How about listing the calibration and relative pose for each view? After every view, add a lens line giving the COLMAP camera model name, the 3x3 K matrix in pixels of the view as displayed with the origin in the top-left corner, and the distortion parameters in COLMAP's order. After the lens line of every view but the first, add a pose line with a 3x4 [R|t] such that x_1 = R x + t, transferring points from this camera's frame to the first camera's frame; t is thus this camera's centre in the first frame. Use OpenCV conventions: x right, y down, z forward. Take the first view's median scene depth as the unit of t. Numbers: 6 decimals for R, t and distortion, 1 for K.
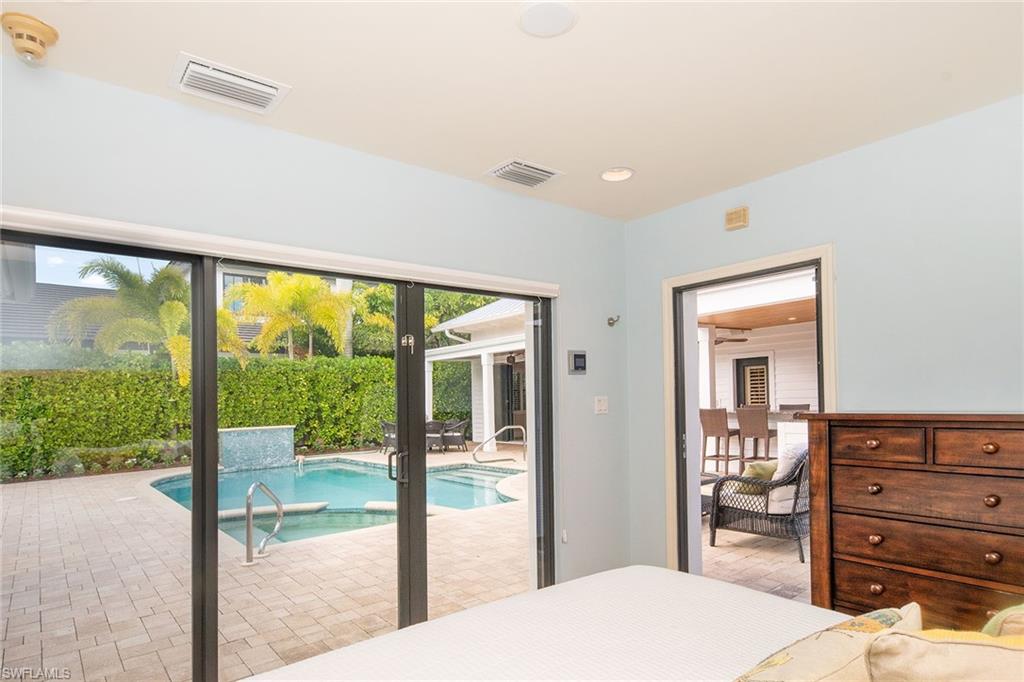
lens RADIAL K [[550.3, 0, 548.6], [0, 550.3, 374.8], [0, 0, 1]] dist [0.006462, -0.001812]
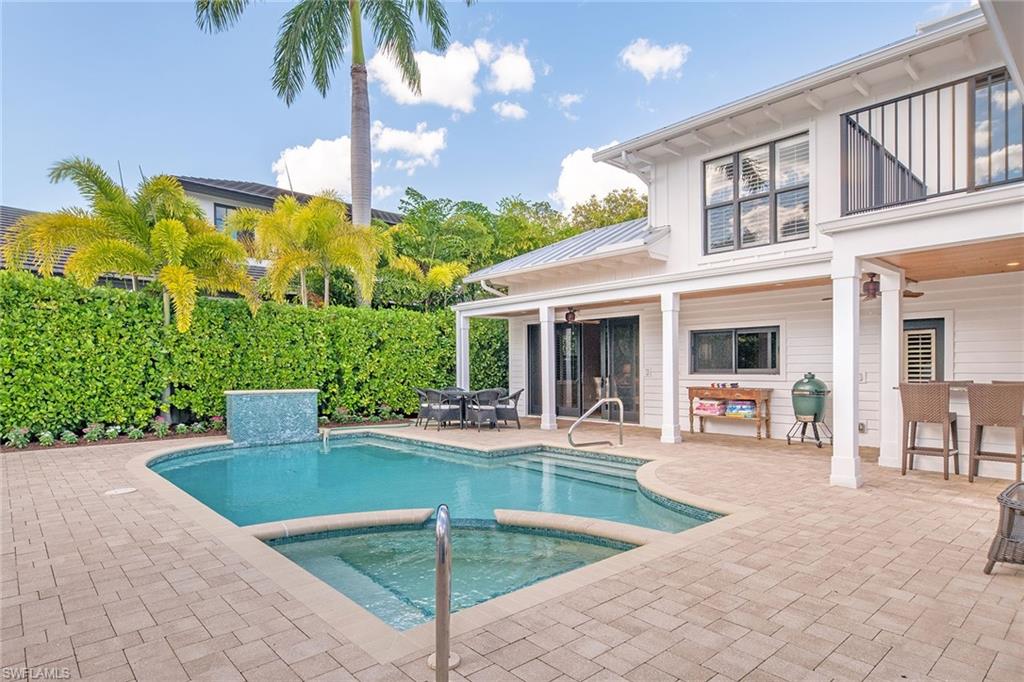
lens RADIAL K [[550.3, 0, 498.9], [0, 550.3, 370.7], [0, 0, 1]] dist [0.006462, -0.001812]
pose [[0.999490, 0.029880, -0.011276, -0.195376], [-0.029399, 0.998739, 0.040702, 0.026028], [0.012478, -0.040349, 0.999108, 0.223279]]
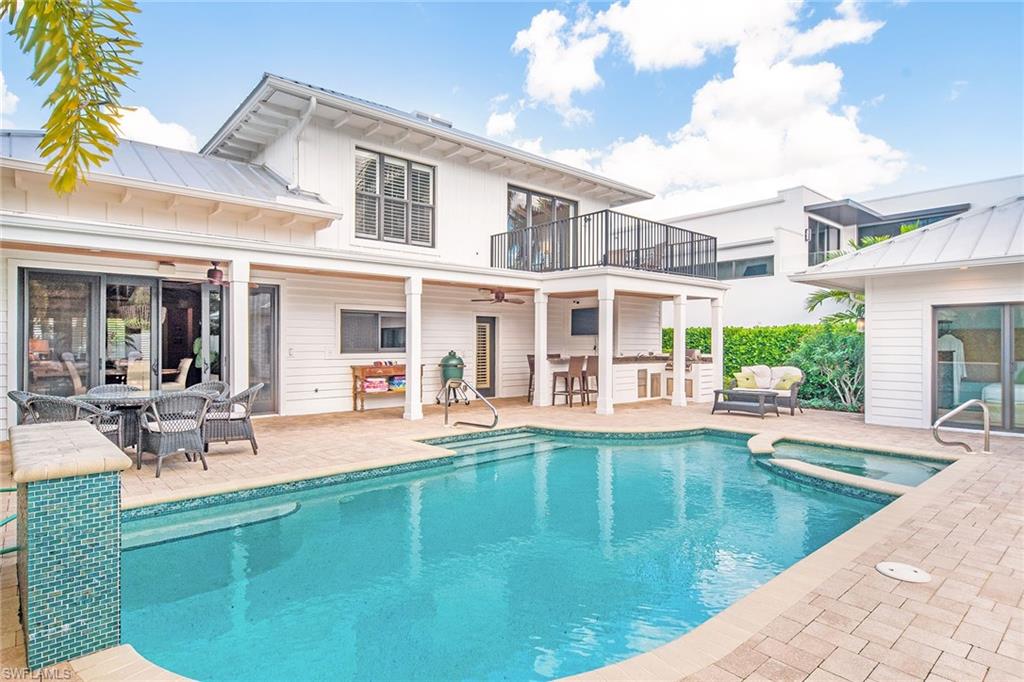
lens RADIAL K [[550.3, 0, 514.1], [0, 550.3, 341.4], [0, 0, 1]] dist [0.006462, -0.001812]
pose [[0.004563, 0.024509, 0.999689, -0.751934], [-0.041194, 0.998856, -0.024300, 0.048536], [-0.999141, -0.041070, 0.005567, 0.827464]]
